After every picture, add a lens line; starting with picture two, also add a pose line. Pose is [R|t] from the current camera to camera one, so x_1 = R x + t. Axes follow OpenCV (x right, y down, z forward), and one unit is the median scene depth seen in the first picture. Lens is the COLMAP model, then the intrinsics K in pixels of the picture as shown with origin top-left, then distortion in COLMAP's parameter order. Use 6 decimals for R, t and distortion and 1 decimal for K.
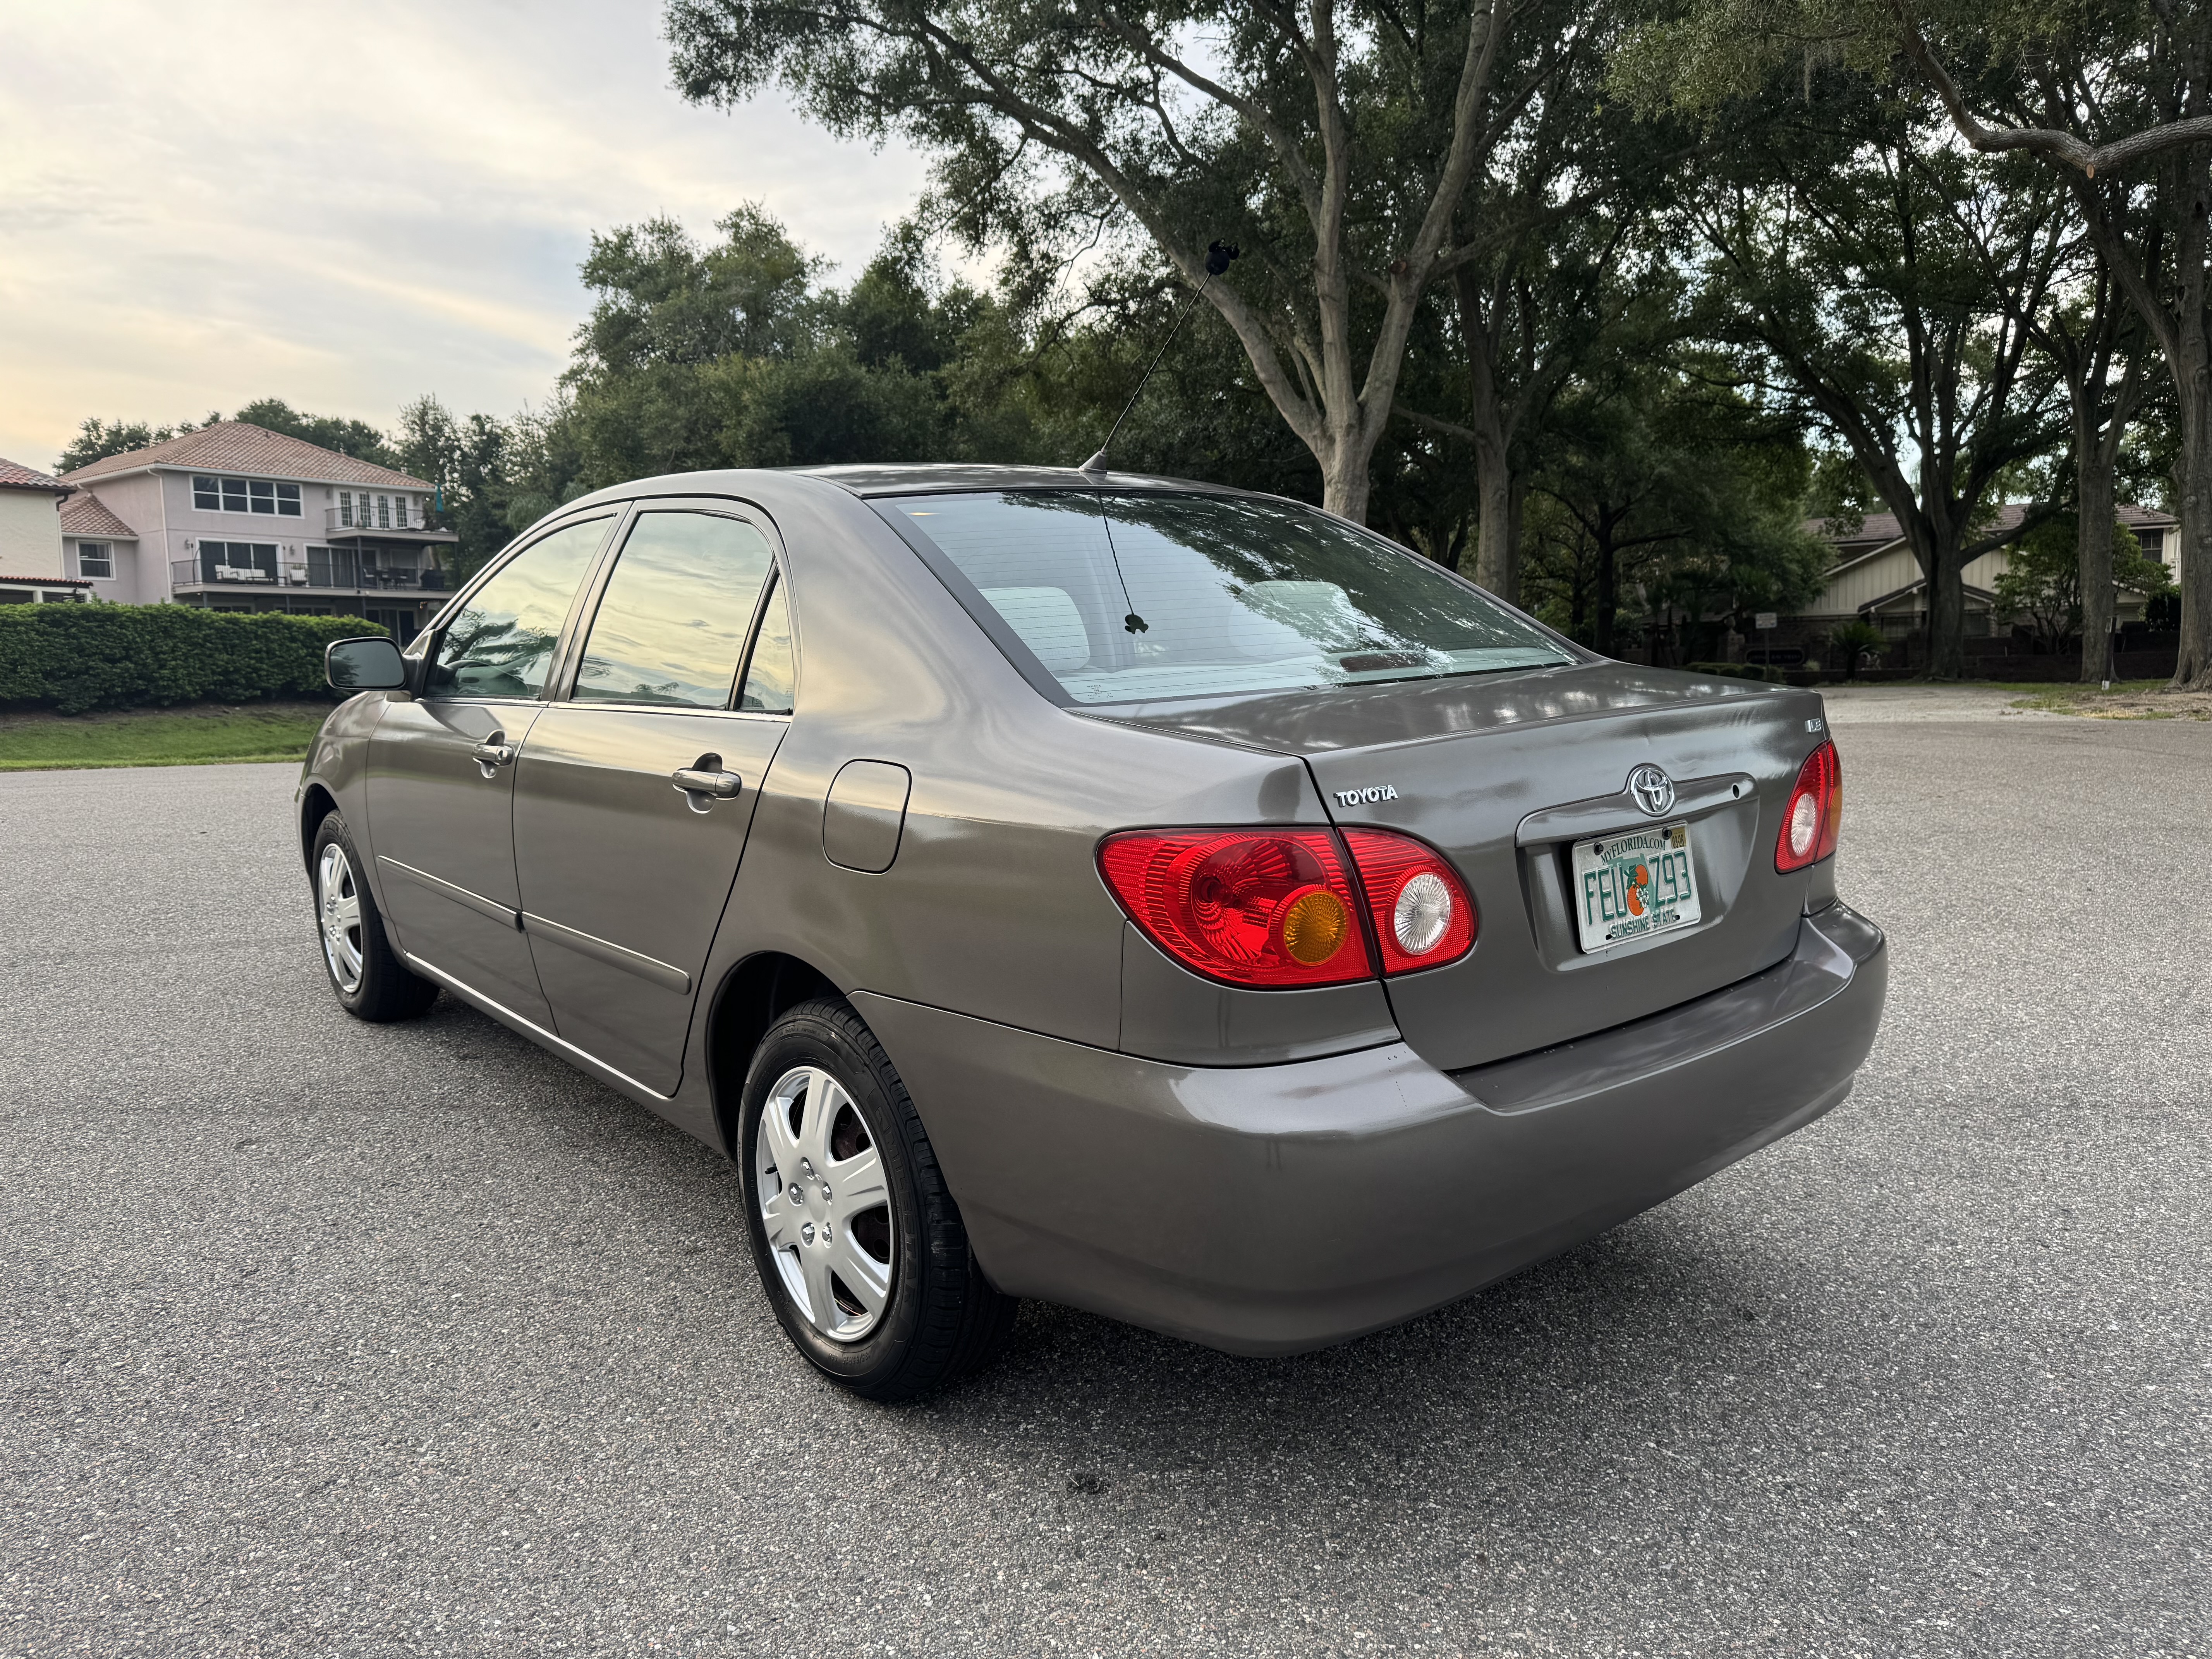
lens RADIAL K [[1556.9, 0, 1114.9], [0, 1556.9, 833.9], [0, 0, 1]] dist [0.026743, -0.057116]
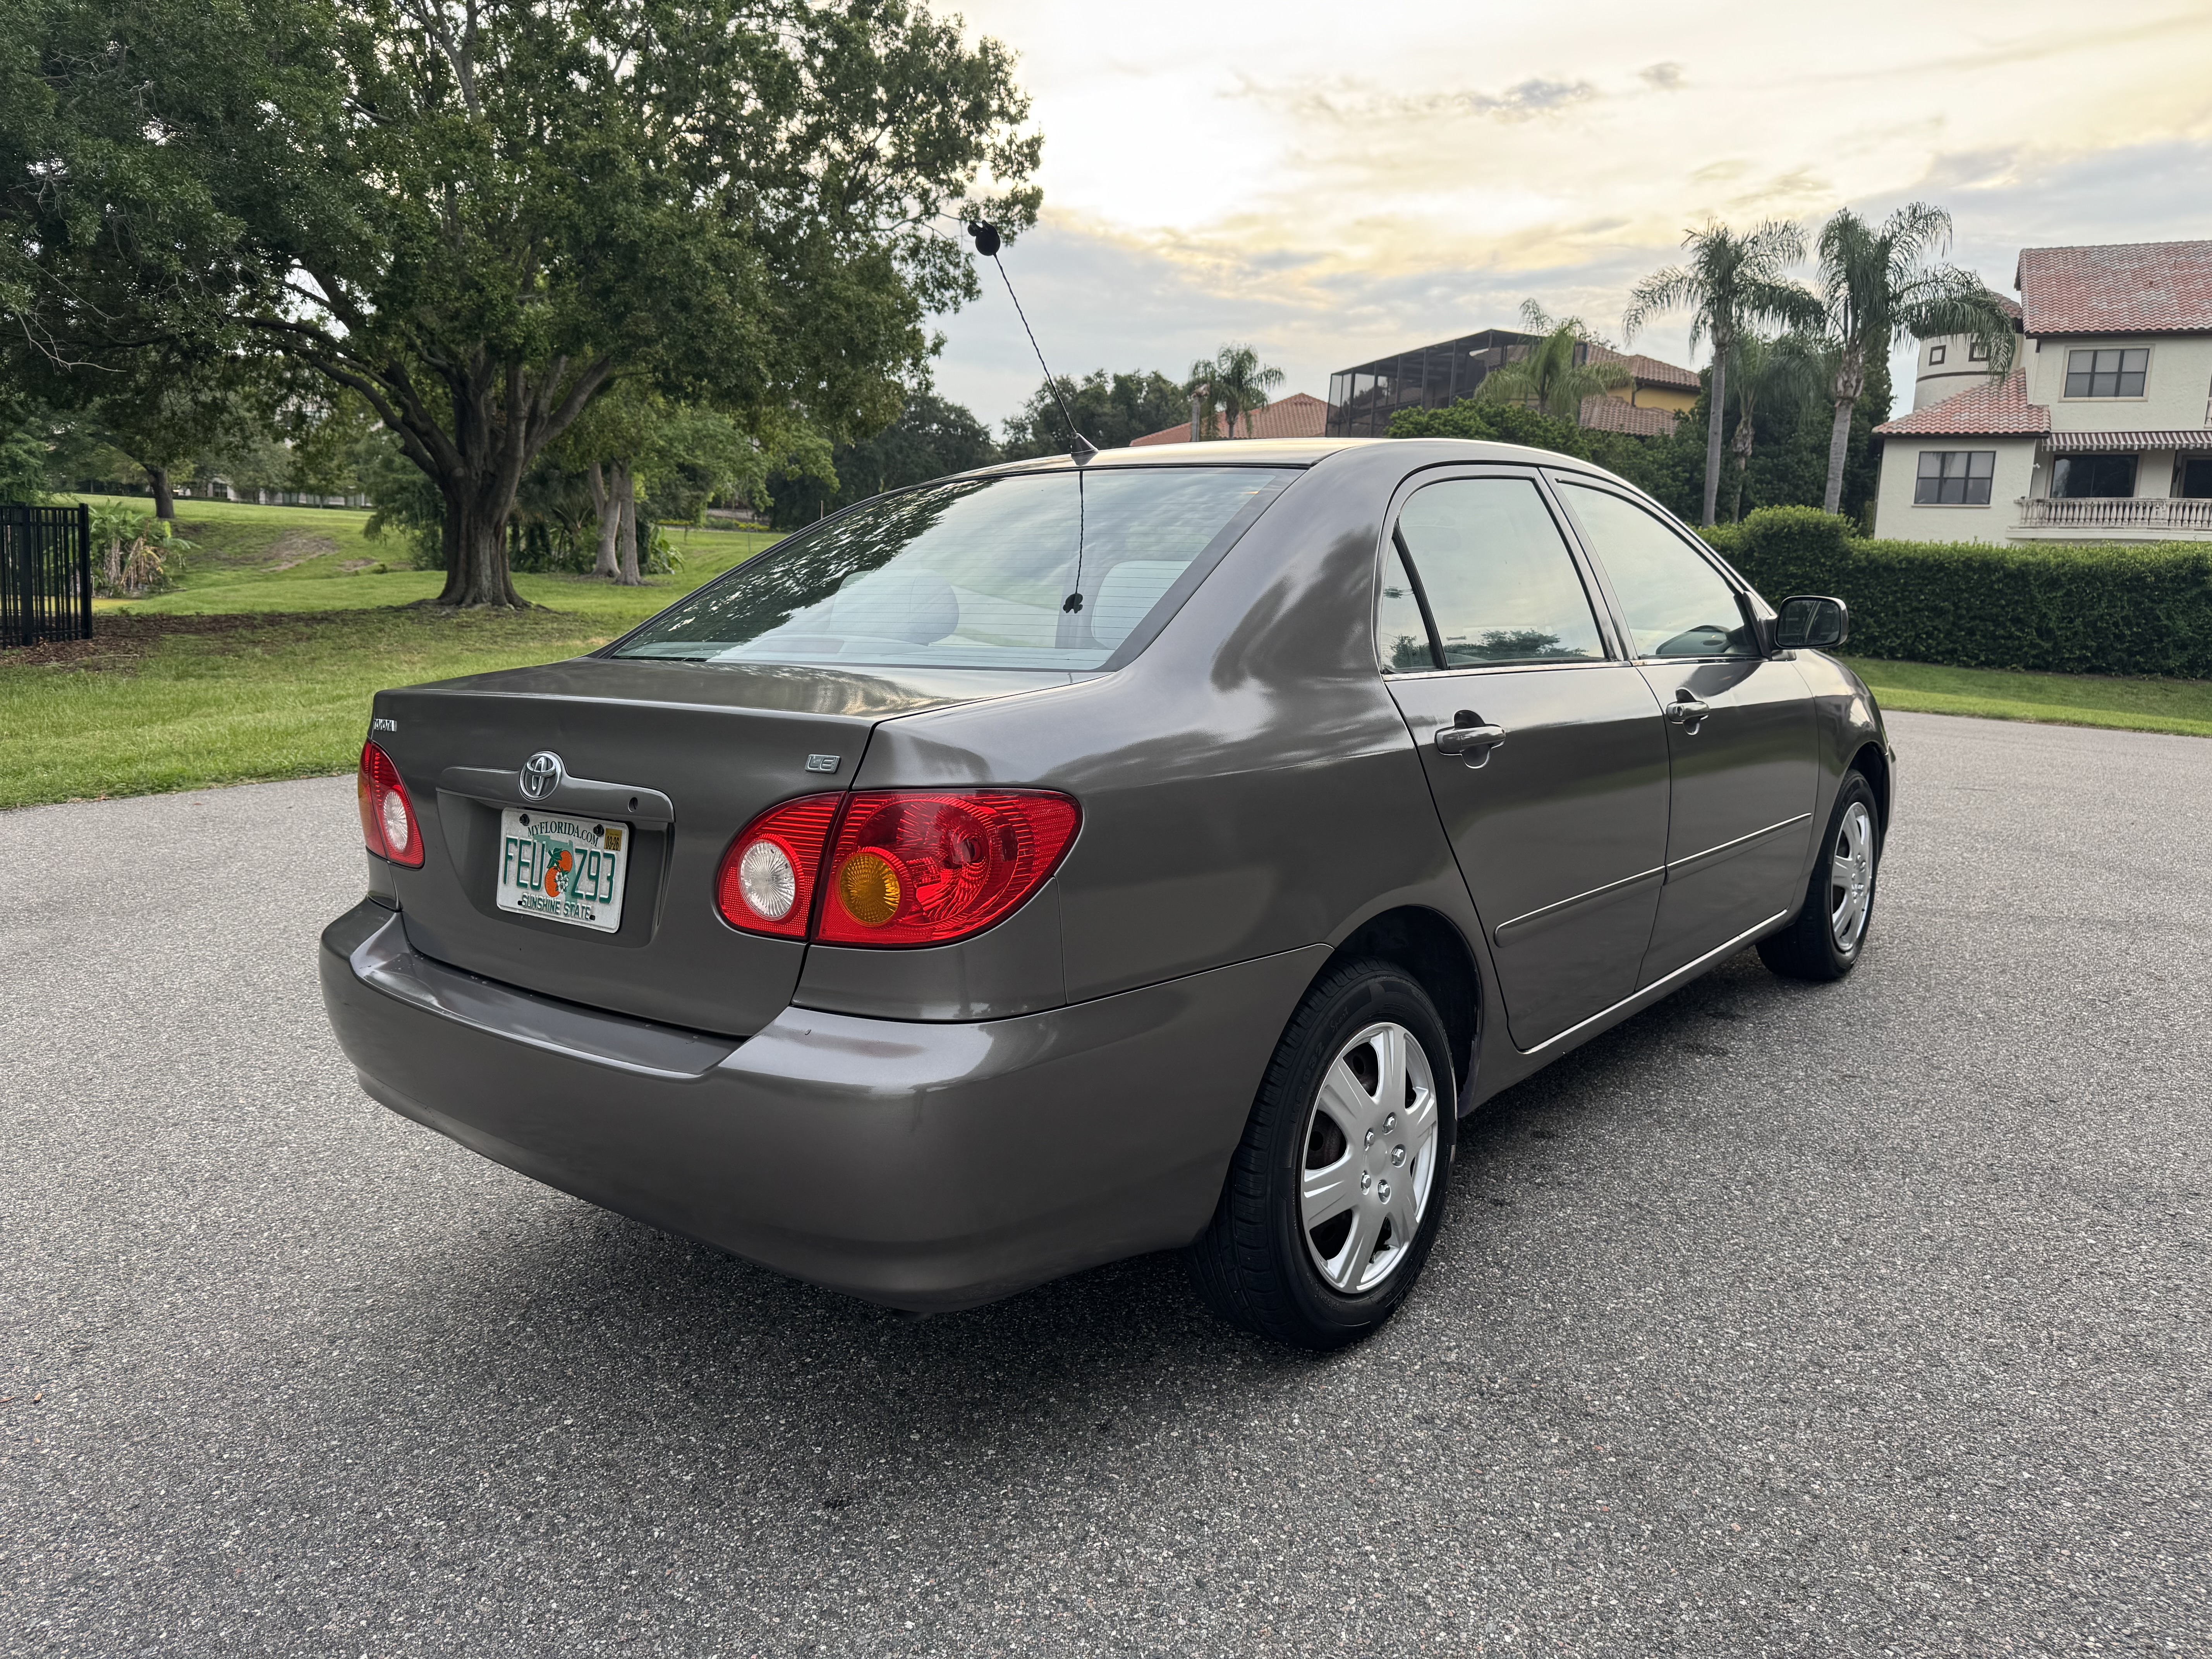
lens RADIAL K [[1556.9, 0, 1114.9], [0, 1556.9, 833.9], [0, 0, 1]] dist [0.026743, -0.057116]
pose [[0.169928, 0.157821, -0.972737, 1.388264], [-0.137143, 0.981275, 0.135249, -0.177545], [0.975867, 0.110421, 0.188390, 1.161137]]
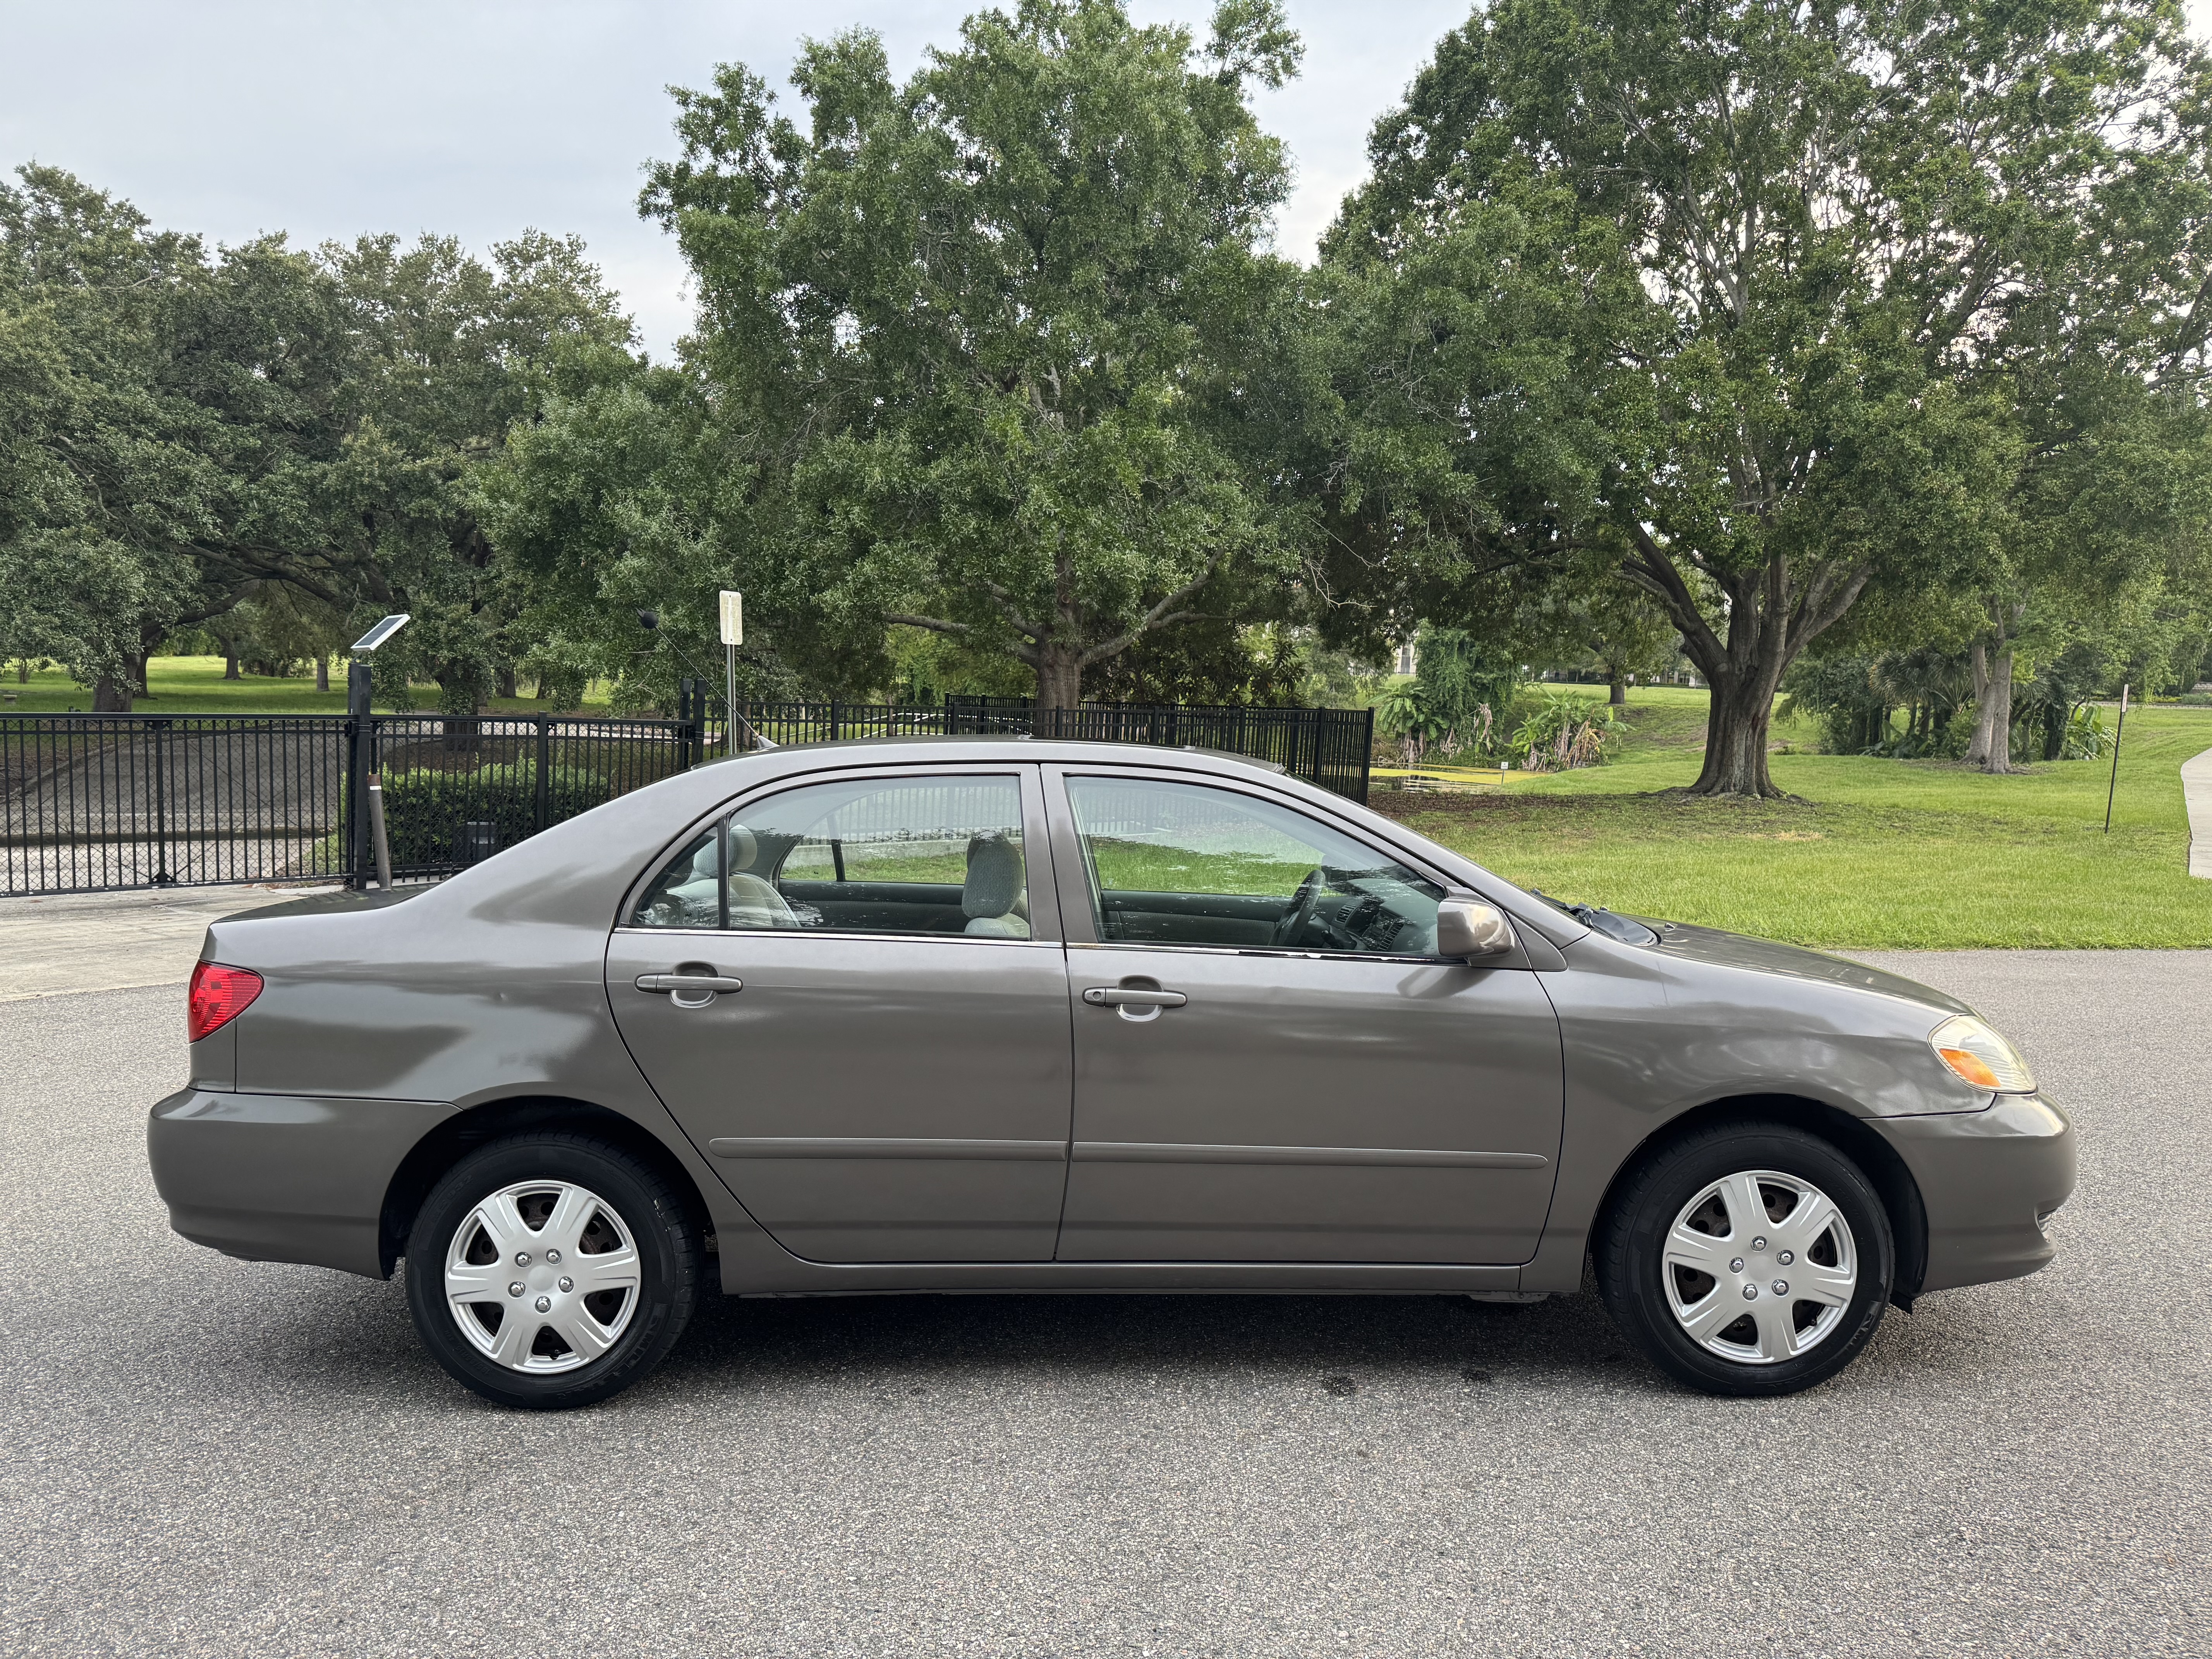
lens RADIAL K [[1556.9, 0, 1114.9], [0, 1556.9, 833.9], [0, 0, 1]] dist [0.026743, -0.057116]
pose [[-0.659654, 0.033404, -0.750827, 1.365575], [-0.117231, 0.982211, 0.146694, -0.211909], [0.742371, 0.184787, -0.644003, 1.323018]]
